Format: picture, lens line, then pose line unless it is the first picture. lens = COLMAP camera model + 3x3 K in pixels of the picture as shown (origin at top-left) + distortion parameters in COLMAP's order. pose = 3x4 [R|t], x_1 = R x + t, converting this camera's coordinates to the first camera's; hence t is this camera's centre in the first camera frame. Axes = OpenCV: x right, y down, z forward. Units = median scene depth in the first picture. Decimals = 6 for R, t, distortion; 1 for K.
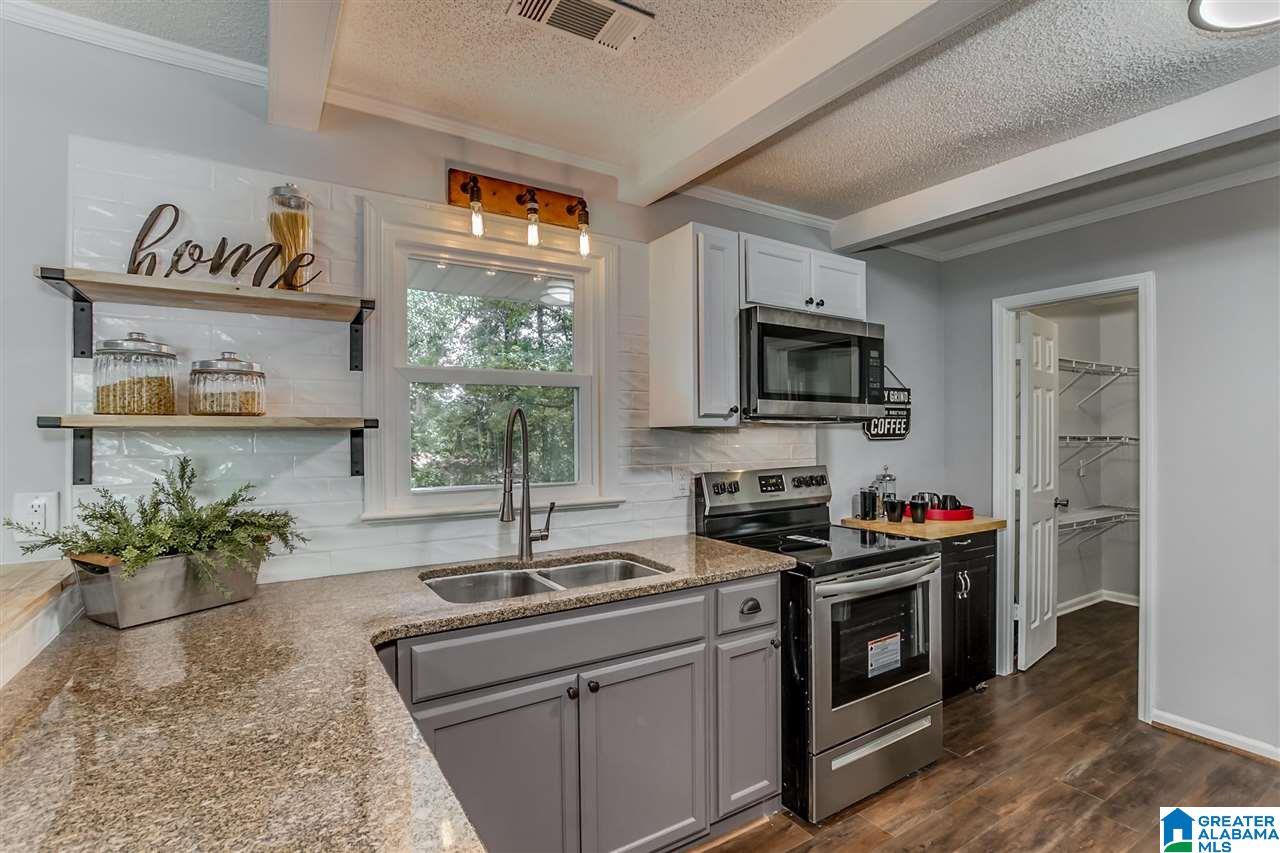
lens RADIAL K [[627.5, 0, 640.0], [0, 627.5, 426.5], [0, 0, 1]] dist [-0.002815, -0.000166]
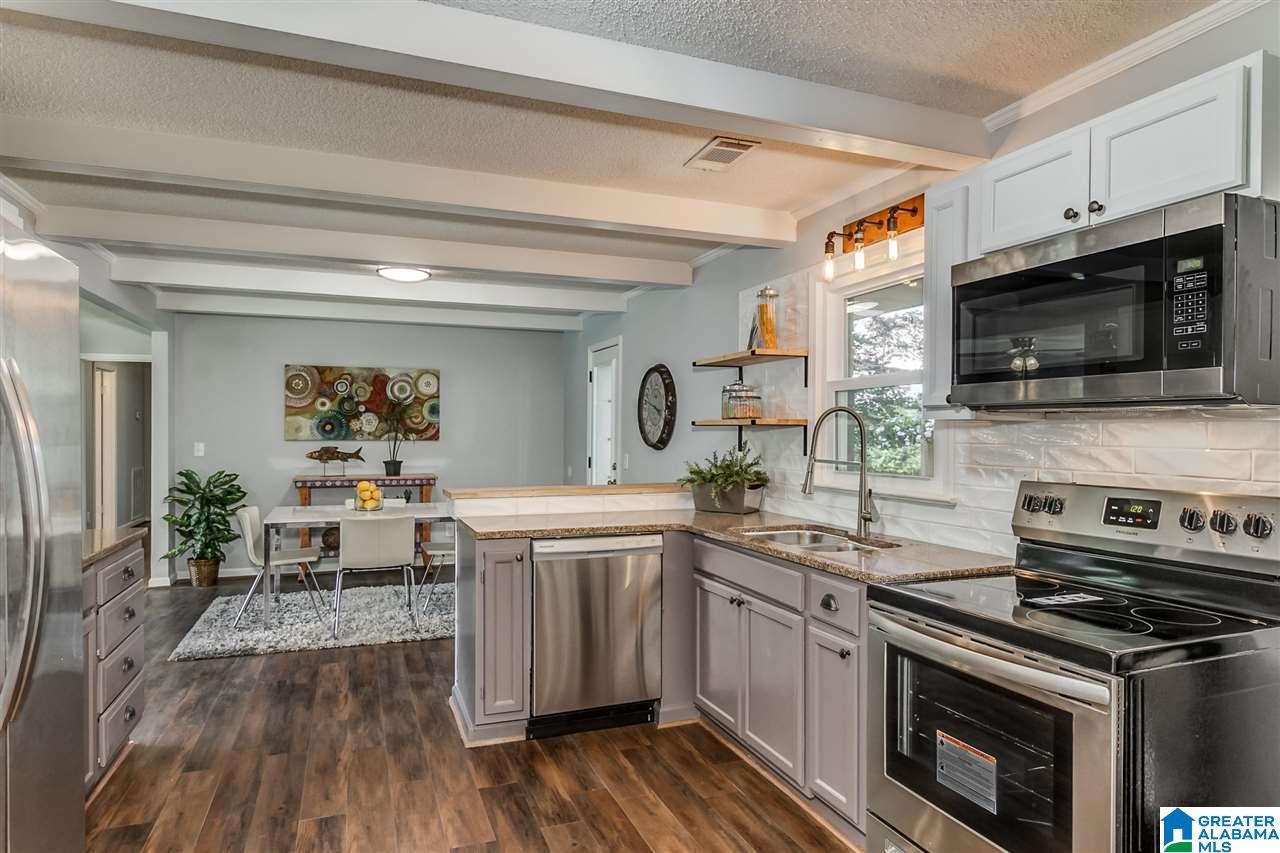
lens RADIAL K [[715.3, 0, 640.0], [0, 715.3, 426.5], [0, 0, 1]] dist [-0.001534, -0.000132]
pose [[-0.188029, -0.003250, -0.982158, 1.029568], [0.006315, 0.999970, -0.004518, 0.009281], [0.982143, -0.007052, -0.188003, 0.709755]]
